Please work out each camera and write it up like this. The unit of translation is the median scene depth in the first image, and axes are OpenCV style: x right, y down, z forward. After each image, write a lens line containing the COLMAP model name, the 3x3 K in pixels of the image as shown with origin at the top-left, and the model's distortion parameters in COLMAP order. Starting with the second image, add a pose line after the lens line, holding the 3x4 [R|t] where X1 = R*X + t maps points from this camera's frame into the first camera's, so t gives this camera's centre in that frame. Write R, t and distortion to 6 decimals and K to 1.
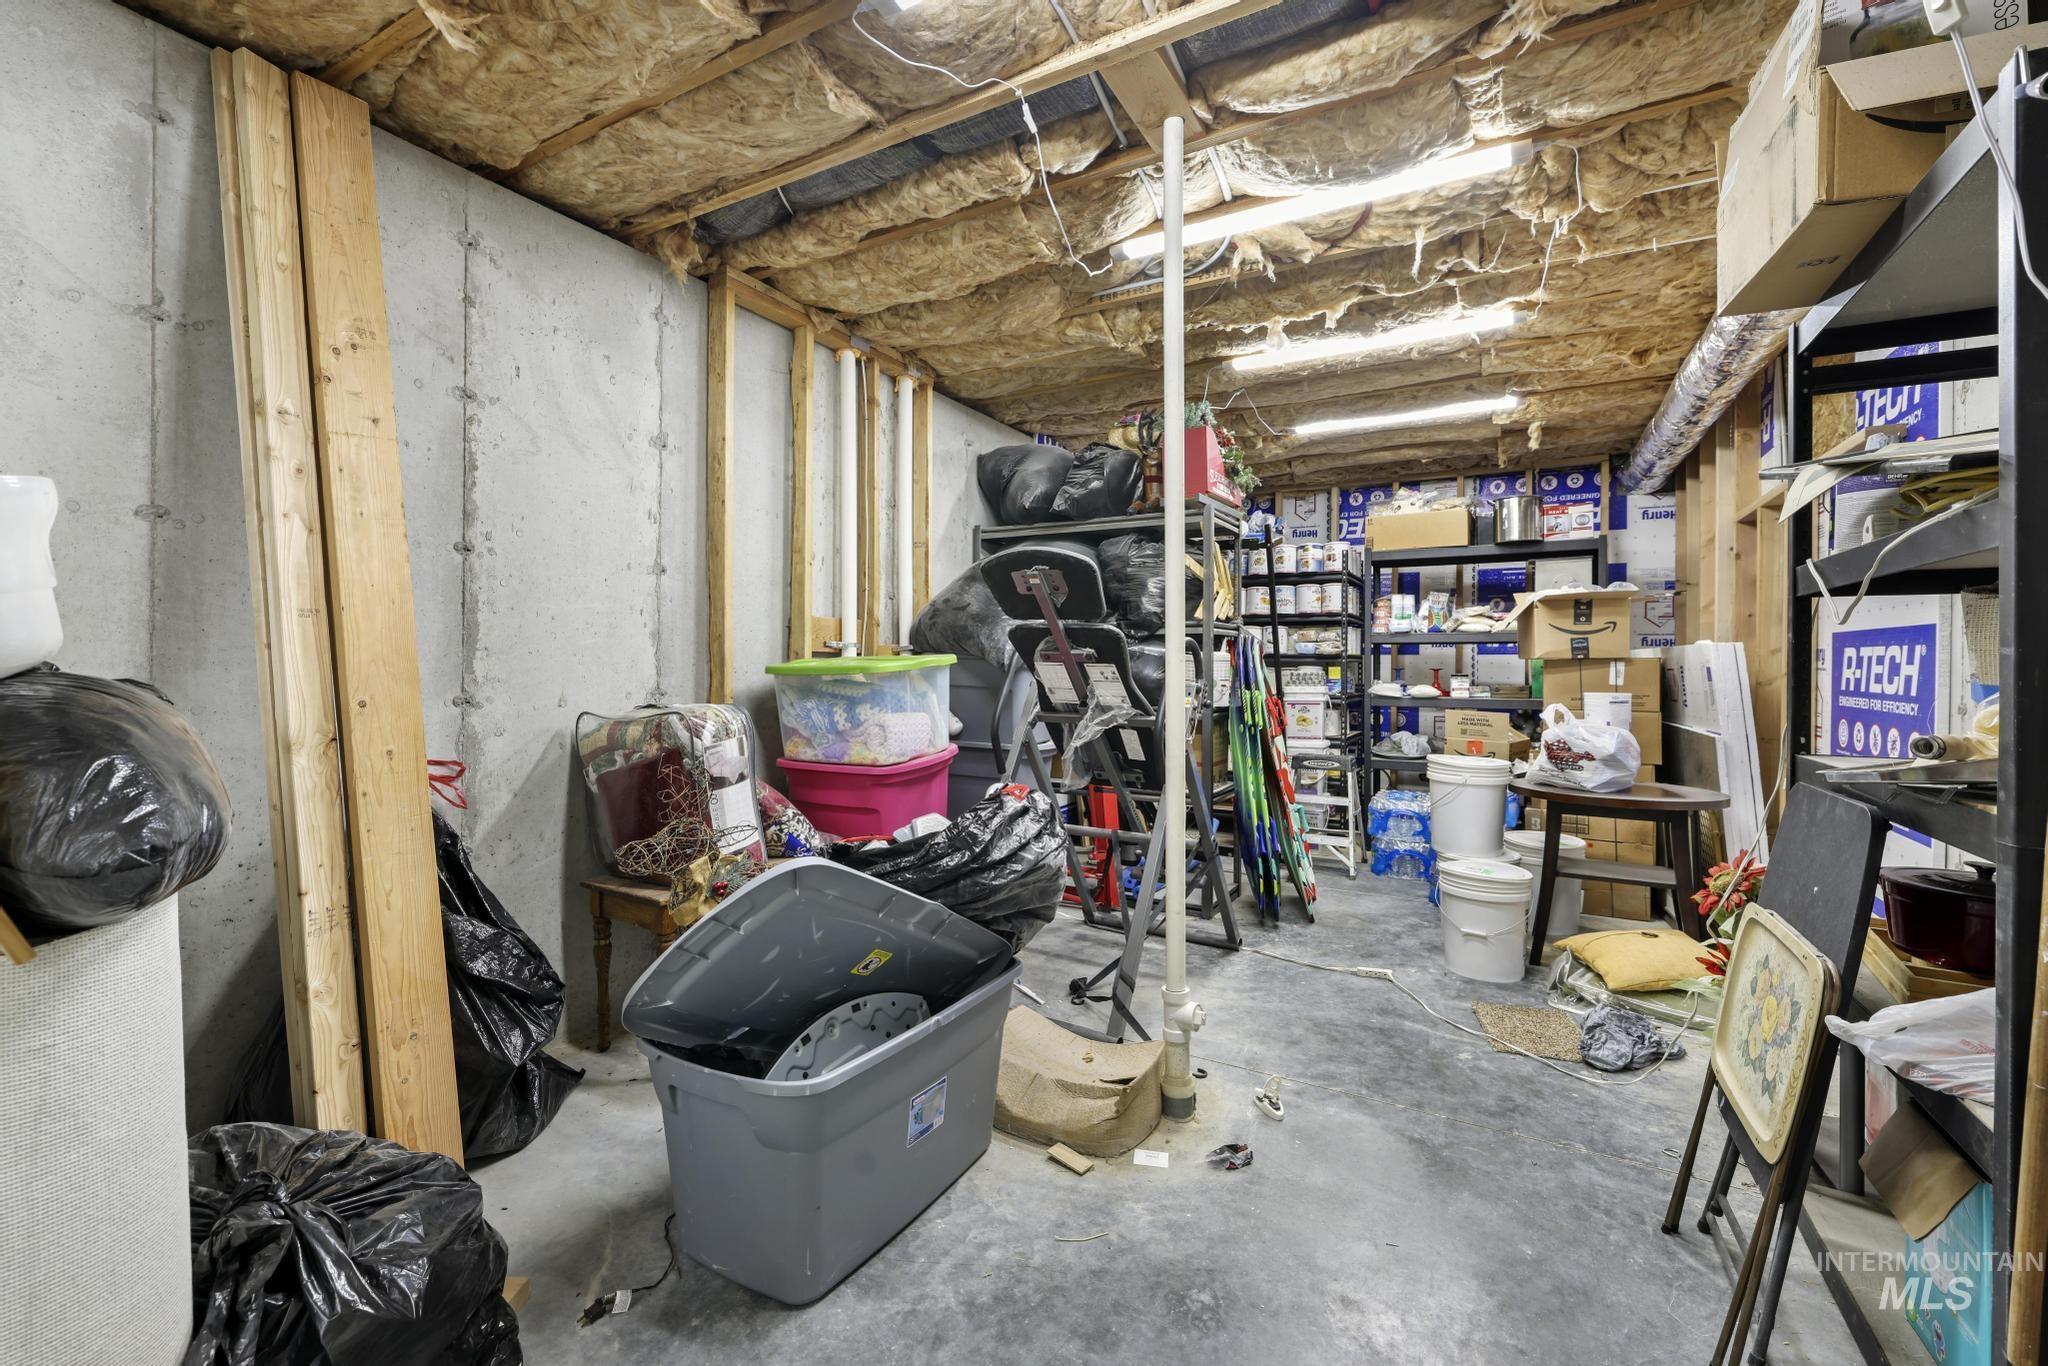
lens RADIAL K [[870.9, 0, 1021.7], [0, 870.9, 669.1], [0, 0, 1]] dist [-0.000716, 0.000110]
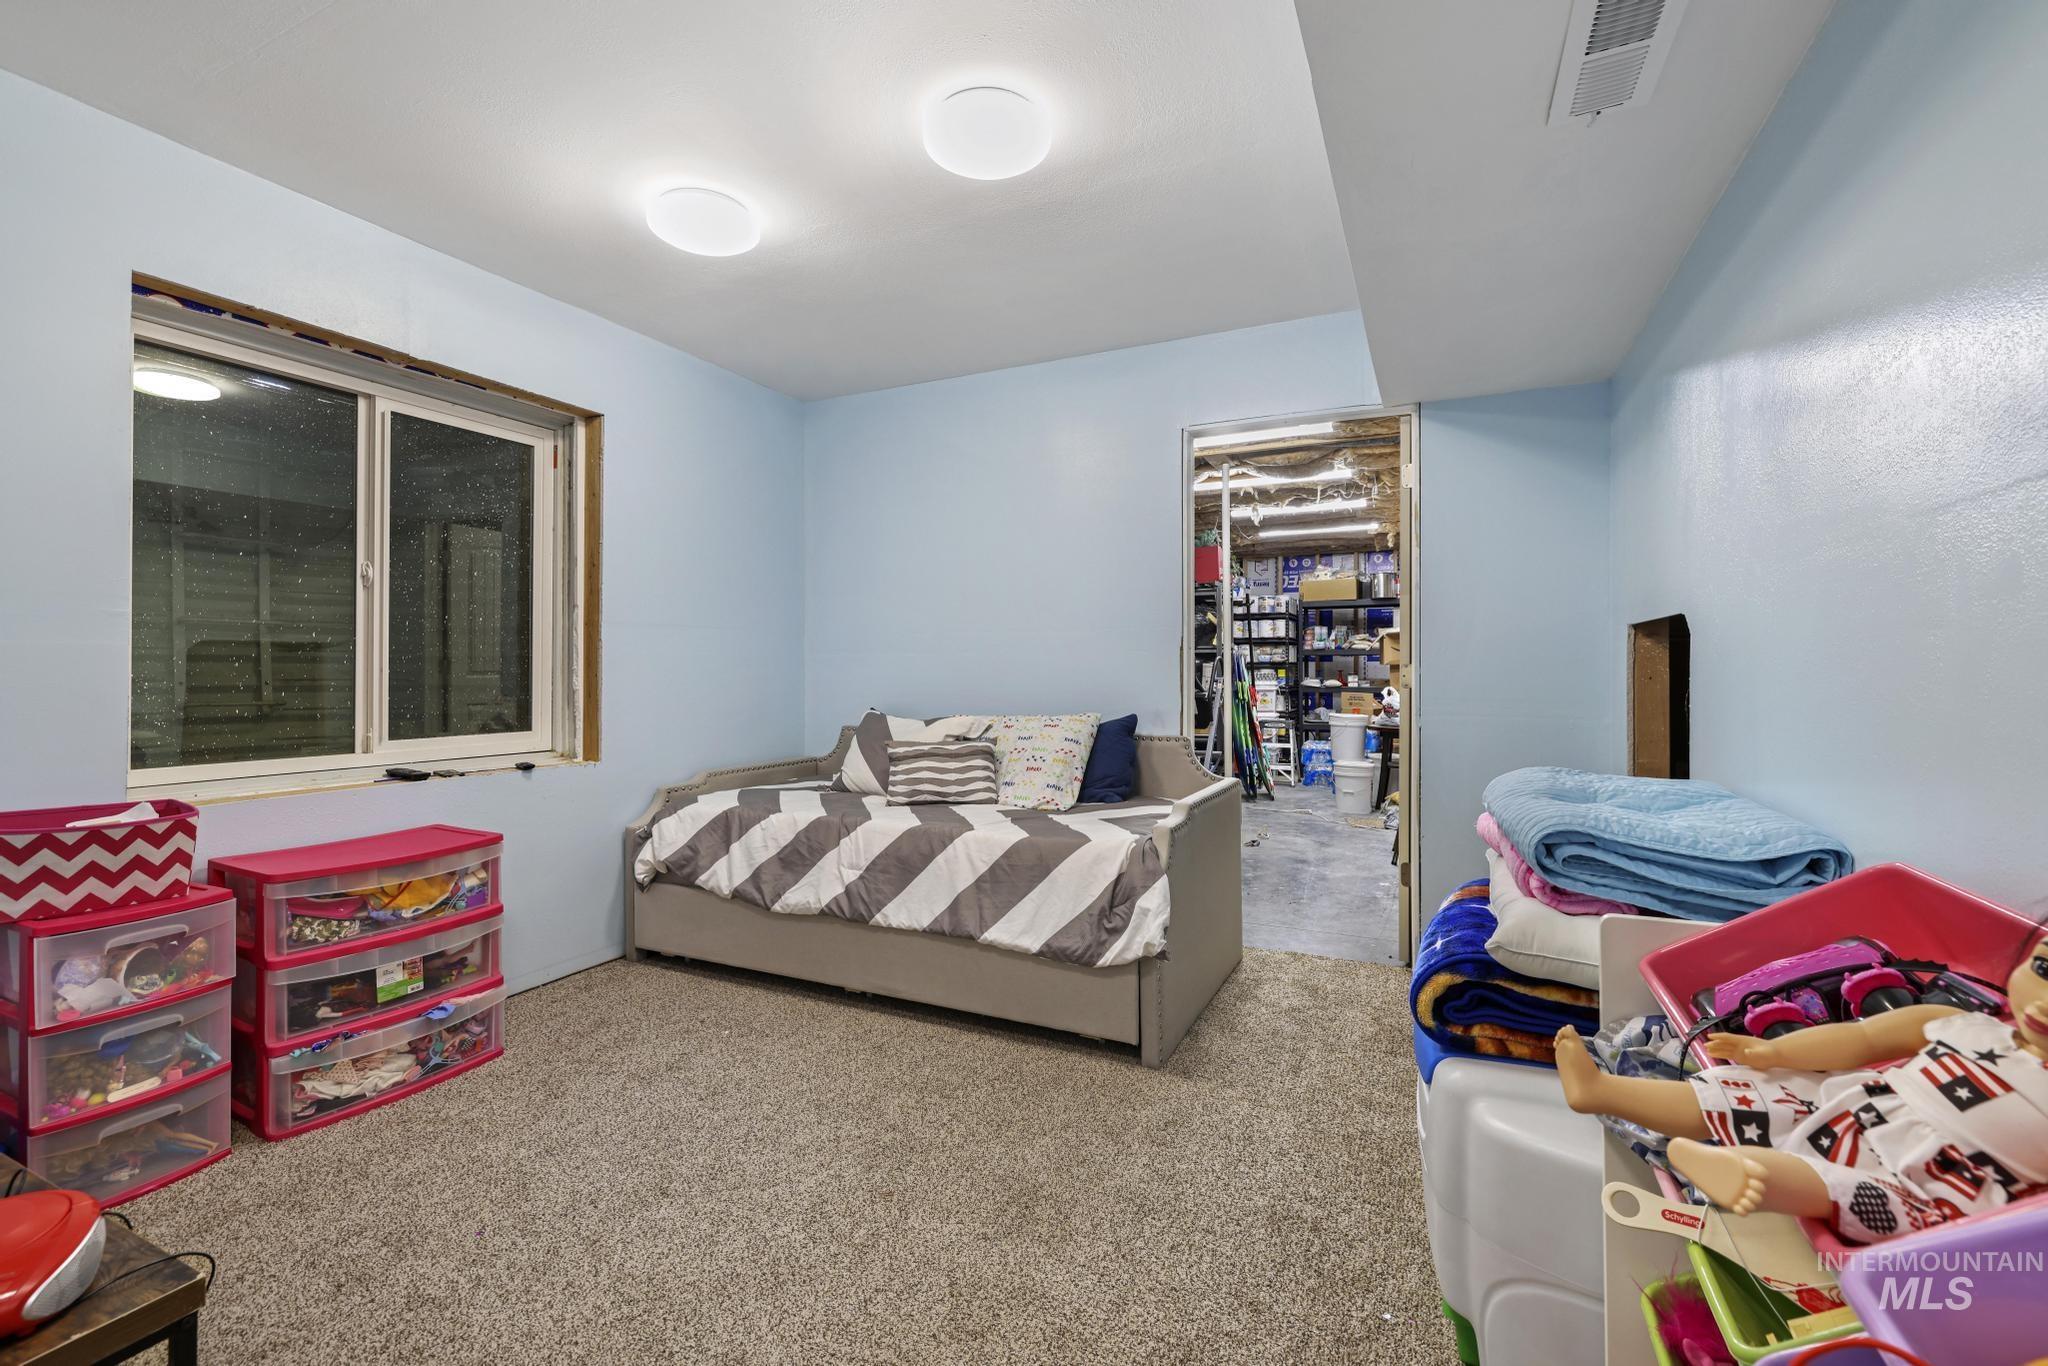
lens RADIAL K [[870.9, 0, 1021.7], [0, 870.9, 669.1], [0, 0, 1]] dist [-0.000716, 0.000110]
pose [[0.998044, -0.007411, 0.062068, -0.246541], [0.007628, 0.999966, -0.003261, -0.001826], [-0.062041, 0.003728, 0.998067, -0.648508]]
